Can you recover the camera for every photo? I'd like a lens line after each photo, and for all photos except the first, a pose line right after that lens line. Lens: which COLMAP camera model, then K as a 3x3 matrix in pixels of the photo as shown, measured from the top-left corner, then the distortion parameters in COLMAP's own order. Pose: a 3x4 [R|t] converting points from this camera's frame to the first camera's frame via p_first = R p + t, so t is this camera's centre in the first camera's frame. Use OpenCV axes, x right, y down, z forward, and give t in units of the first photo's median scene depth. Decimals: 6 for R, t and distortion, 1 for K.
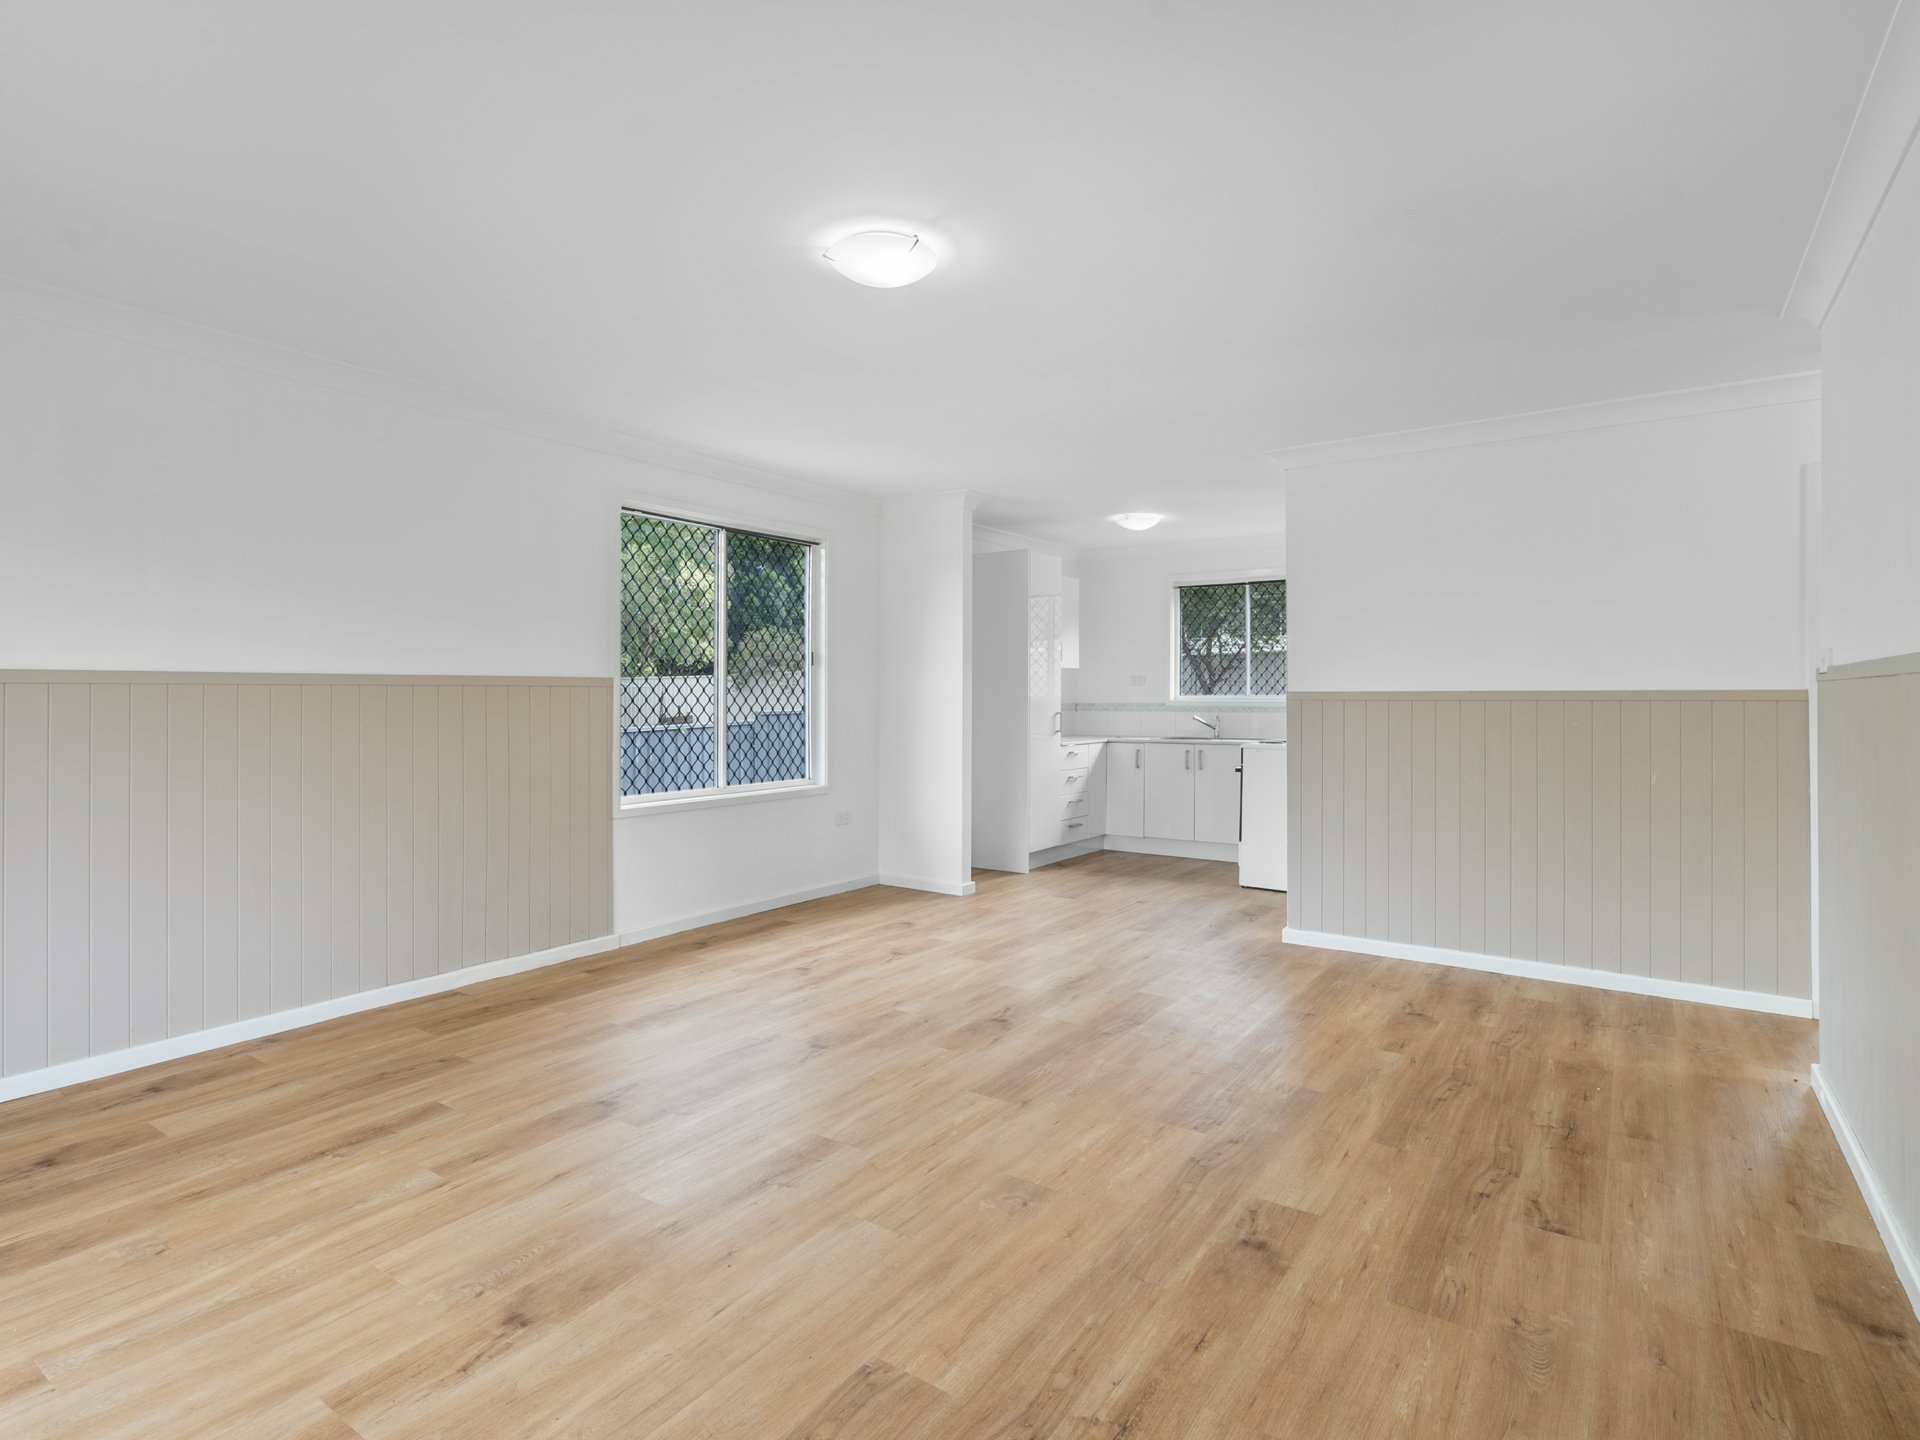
lens RADIAL K [[960.8, 0, 969.5], [0, 960.8, 708.3], [0, 0, 1]] dist [-0.009888, -0.000192]
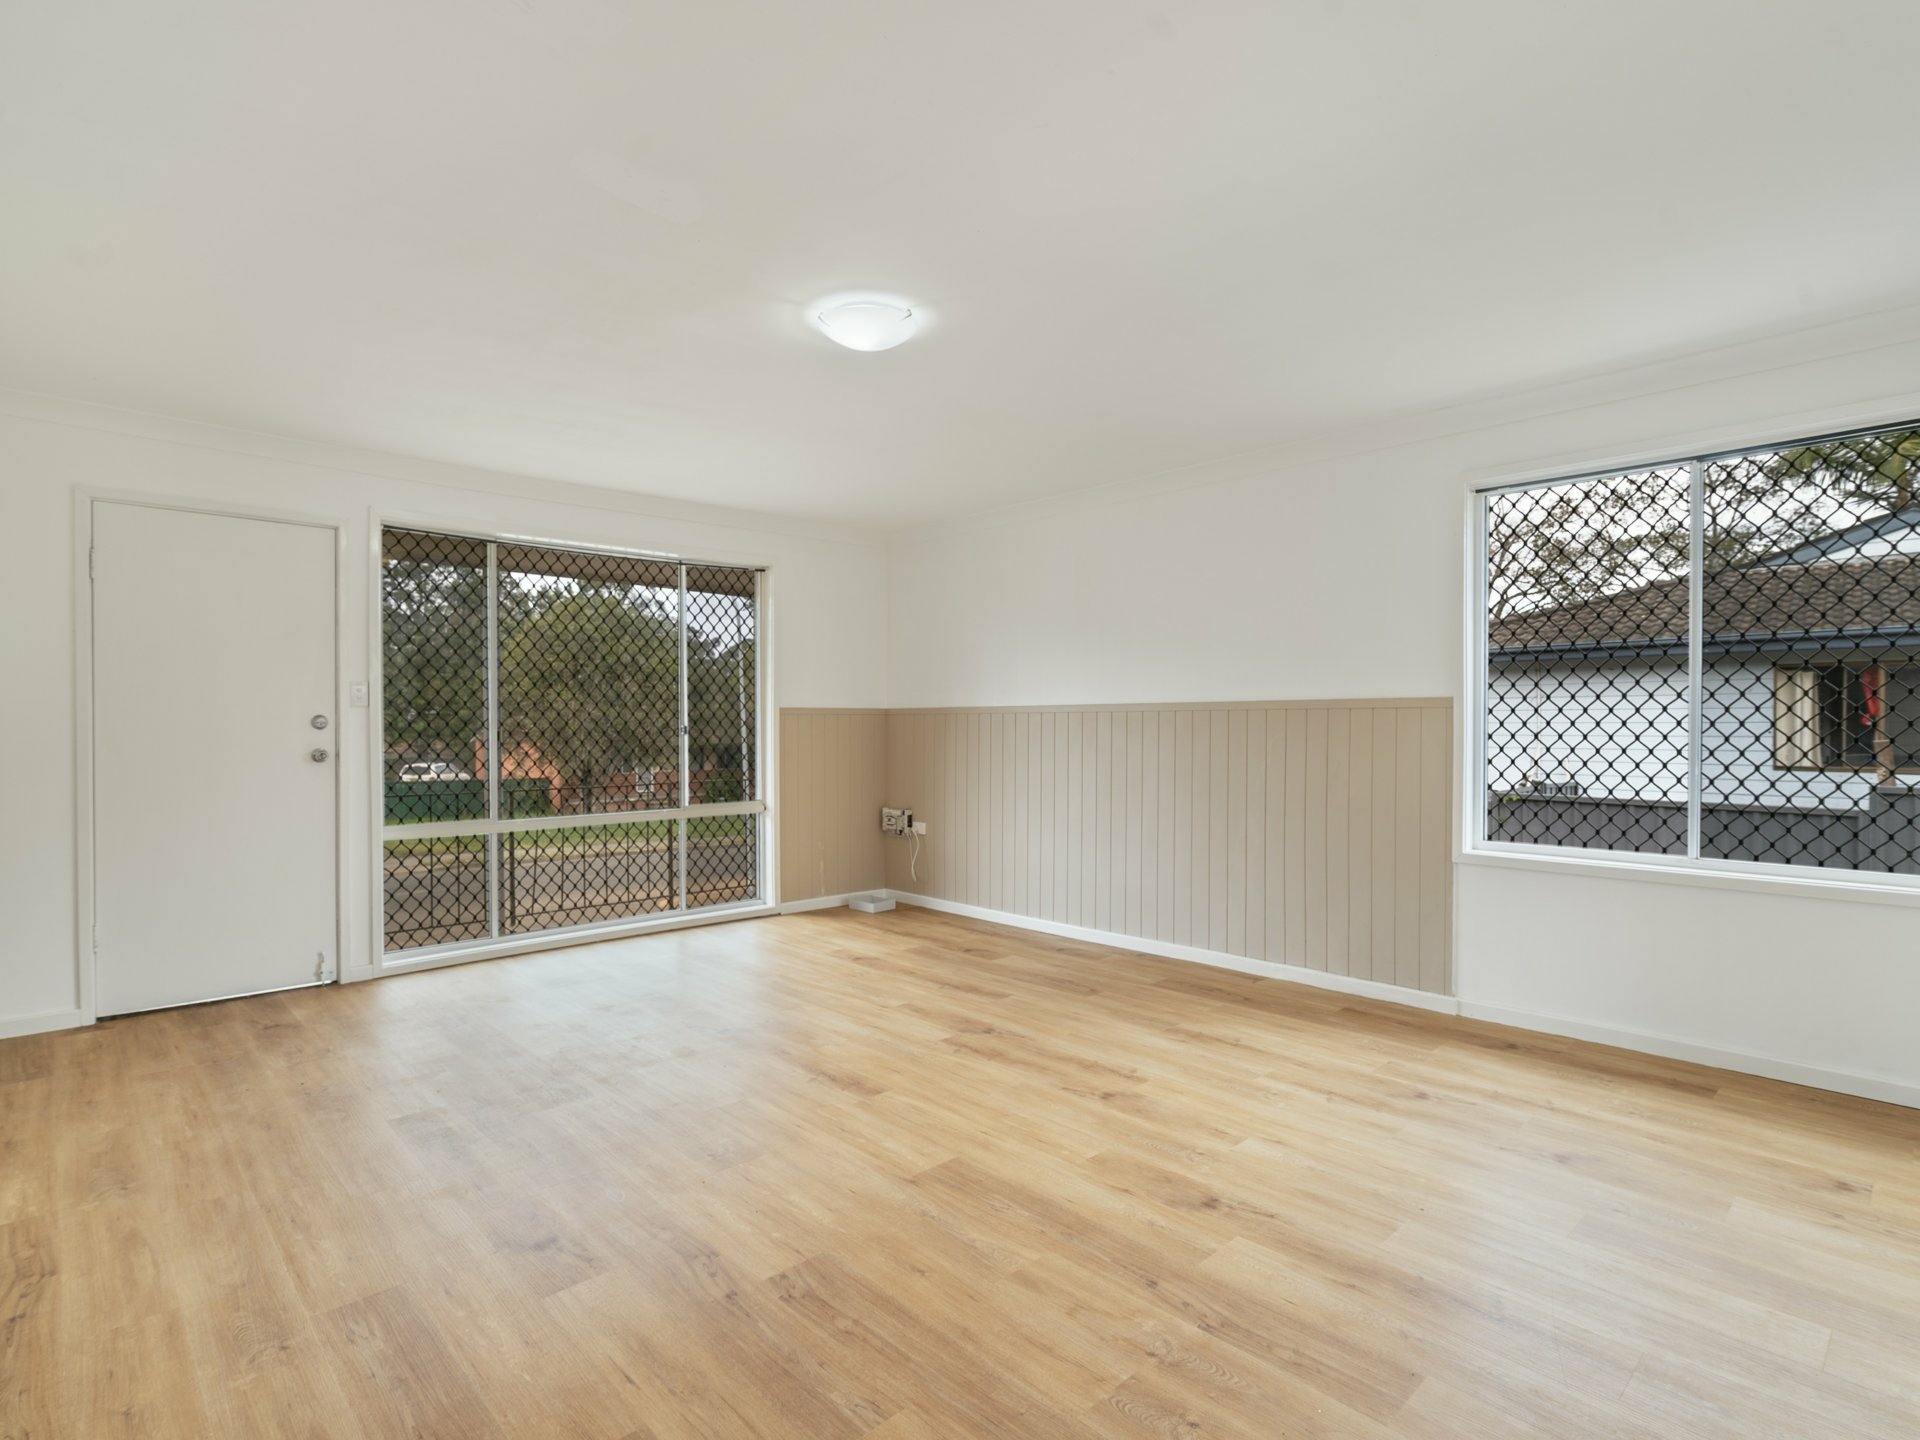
lens RADIAL K [[960.8, 0, 968.5], [0, 960.8, 727.7], [0, 0, 1]] dist [-0.009888, -0.000192]
pose [[-0.188313, 0.007046, -0.982084, 0.731514], [-0.011280, 0.999893, 0.009337, -0.010935], [0.982044, 0.012836, -0.188213, 0.975462]]
